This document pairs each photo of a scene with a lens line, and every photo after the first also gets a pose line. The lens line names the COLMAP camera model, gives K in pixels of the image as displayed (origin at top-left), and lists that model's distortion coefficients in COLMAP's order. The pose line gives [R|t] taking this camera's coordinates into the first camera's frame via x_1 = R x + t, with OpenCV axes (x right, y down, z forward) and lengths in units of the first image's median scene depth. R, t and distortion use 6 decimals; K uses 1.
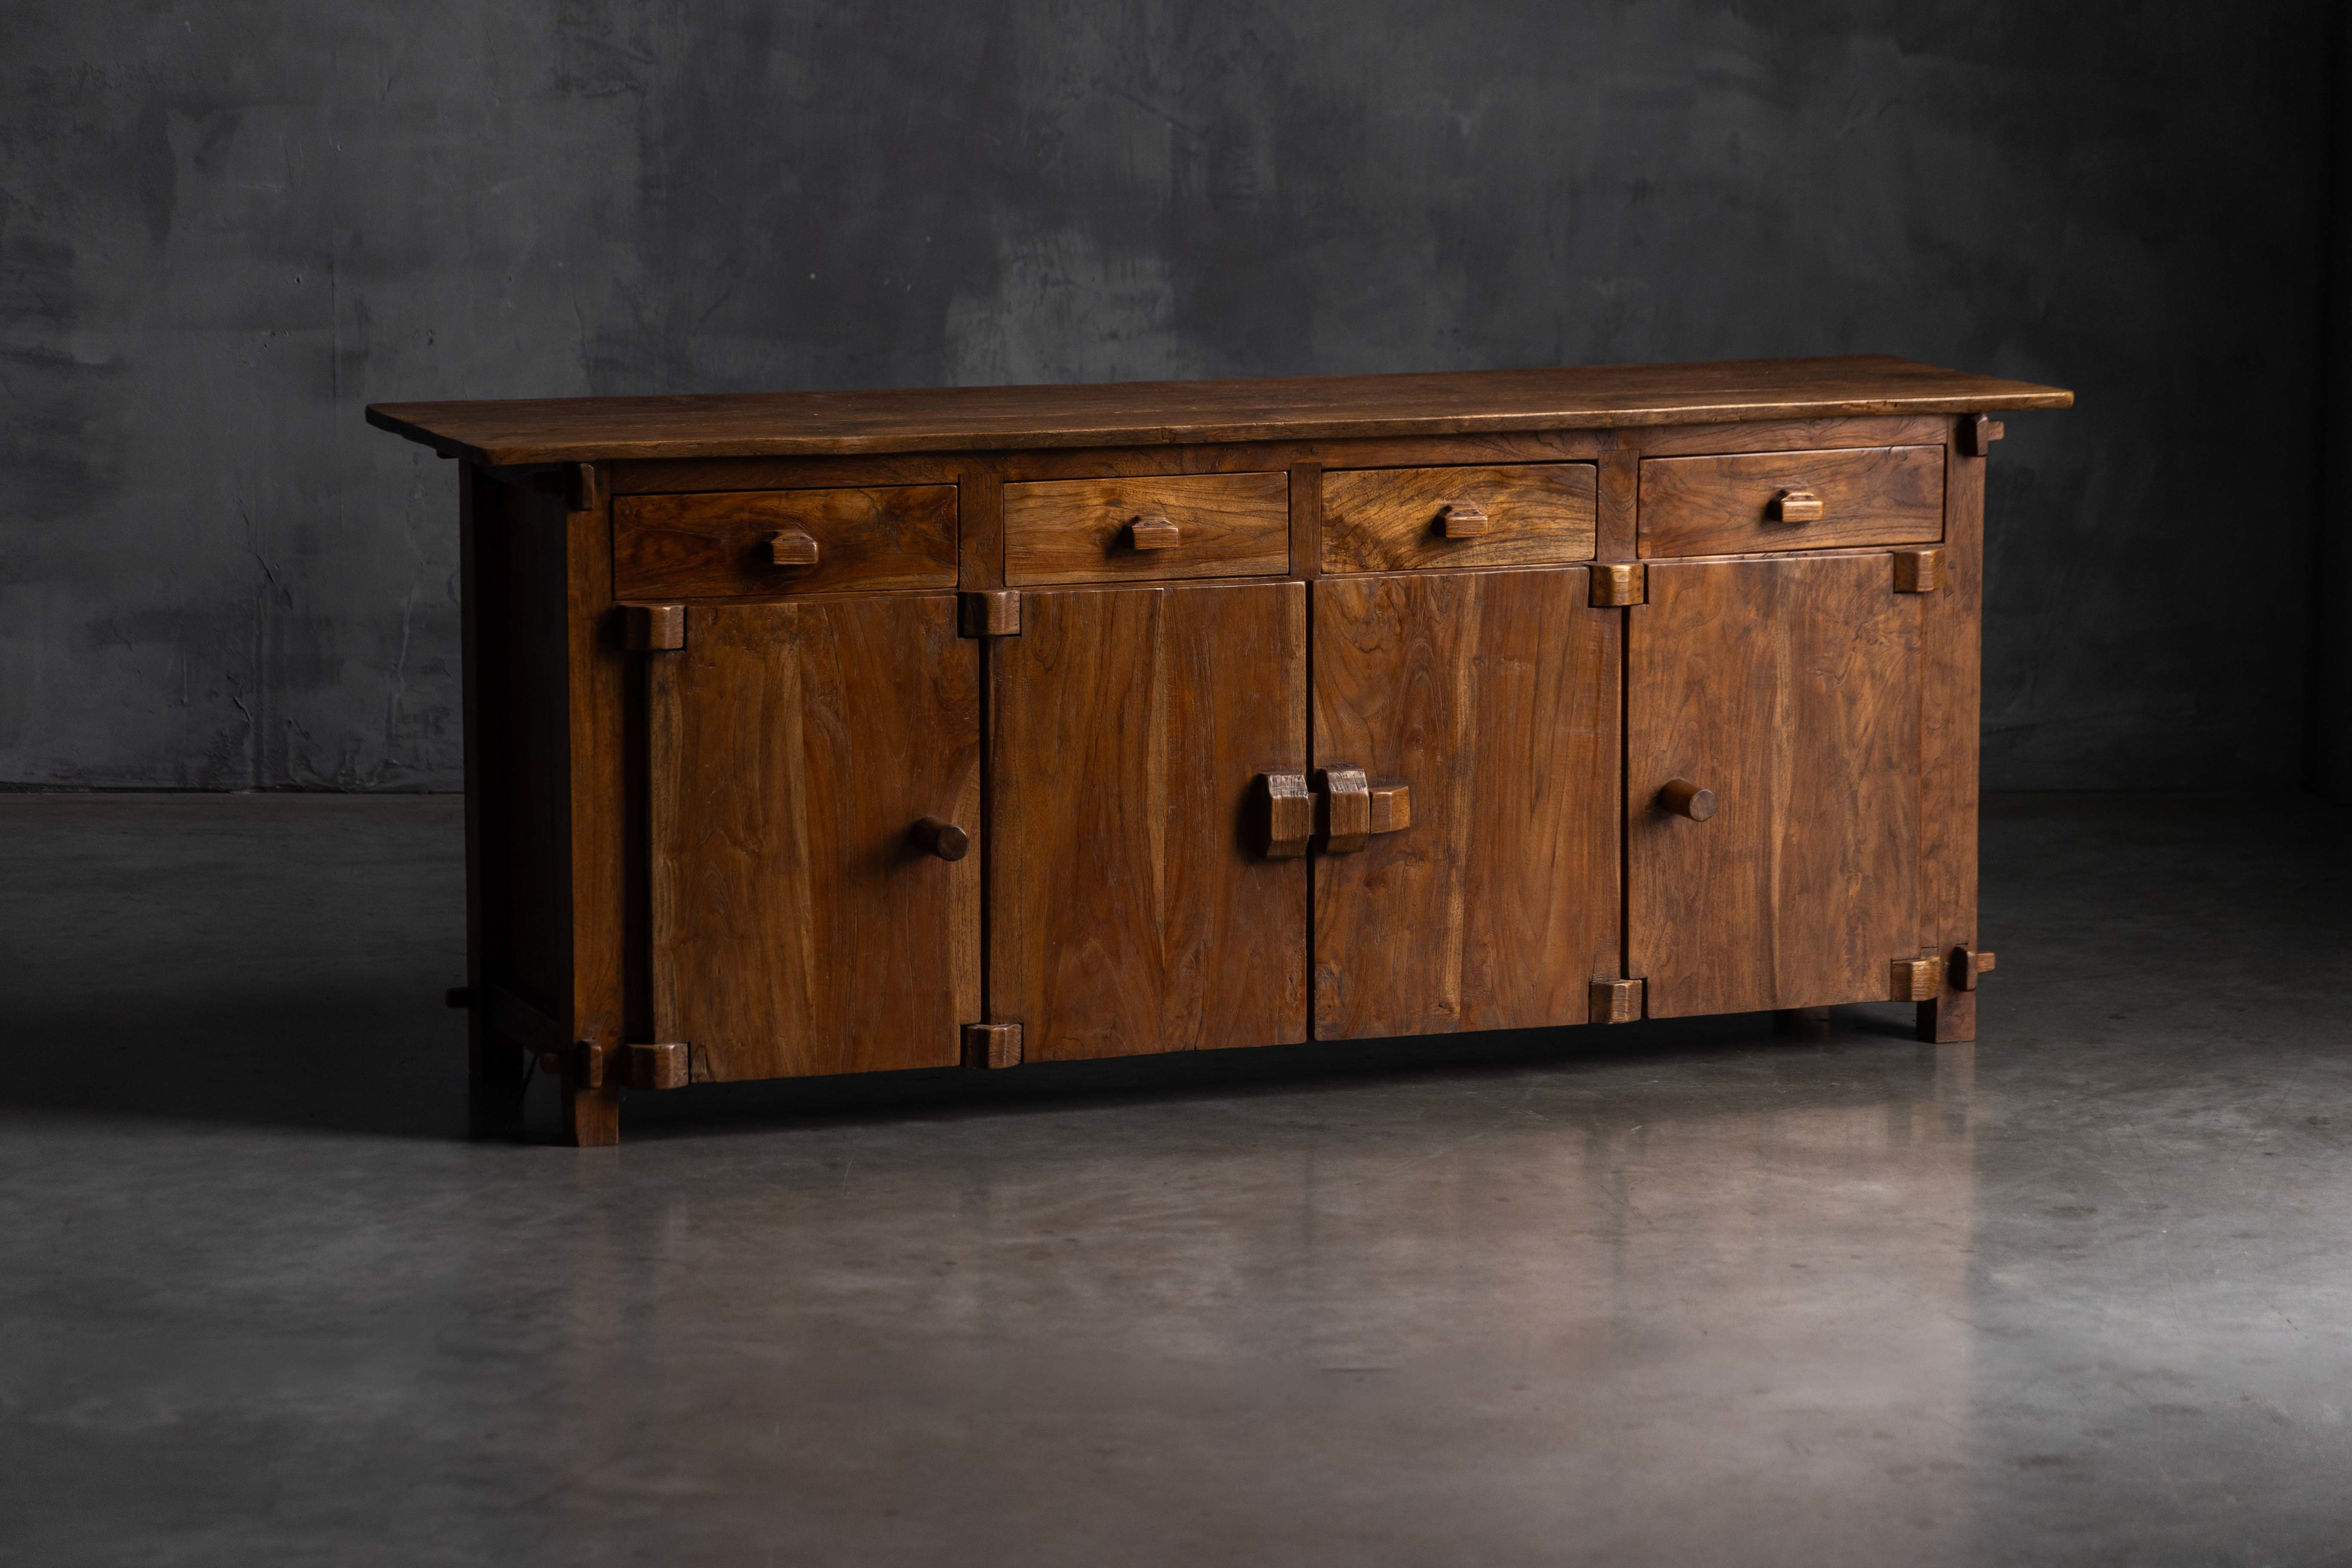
lens RADIAL K [[6377.3, 0, 1184.7], [0, 6377.3, 841.3], [0, 0, 1]] dist [0.137481, 0.880862]
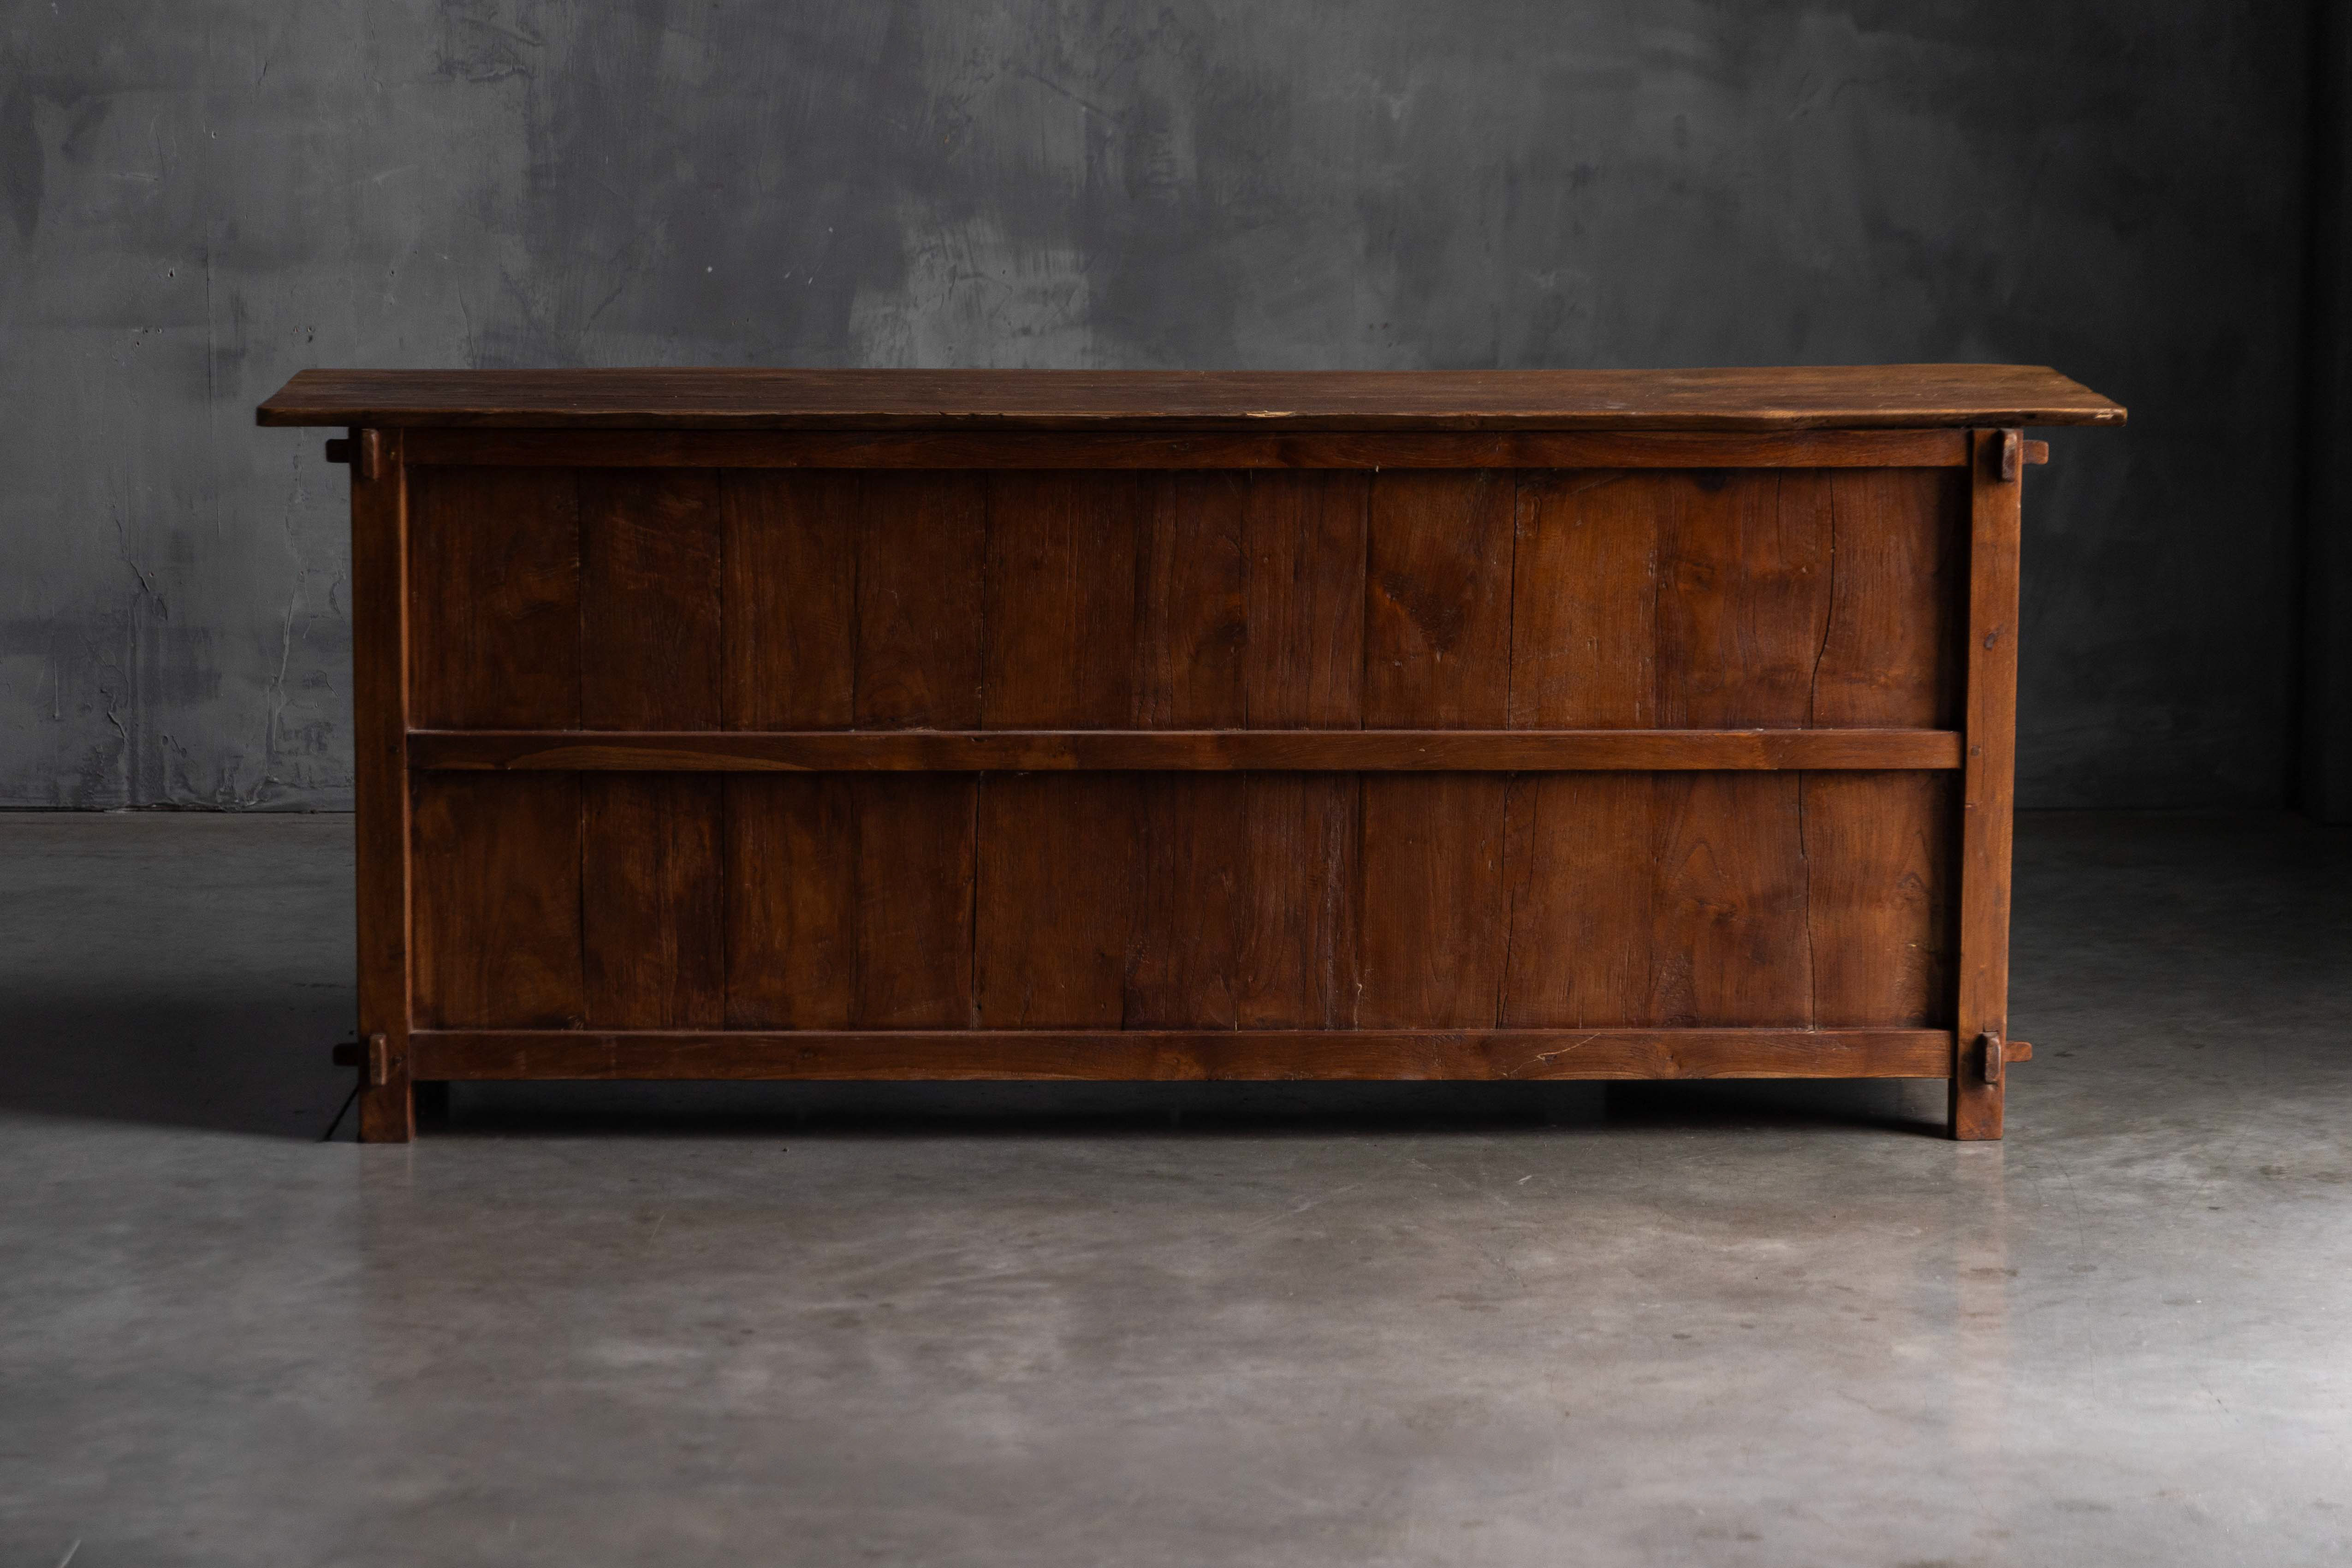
lens RADIAL K [[5866.2, 0, 1172.4], [0, 5866.2, 879.8], [0, 0, 1]] dist [0.061858, 1.602087]
pose [[0.999460, 0.000265, -0.032867, 0.045779], [-0.000087, 0.999985, 0.005431, -0.002620], [0.032868, -0.005426, 0.999445, 0.146847]]
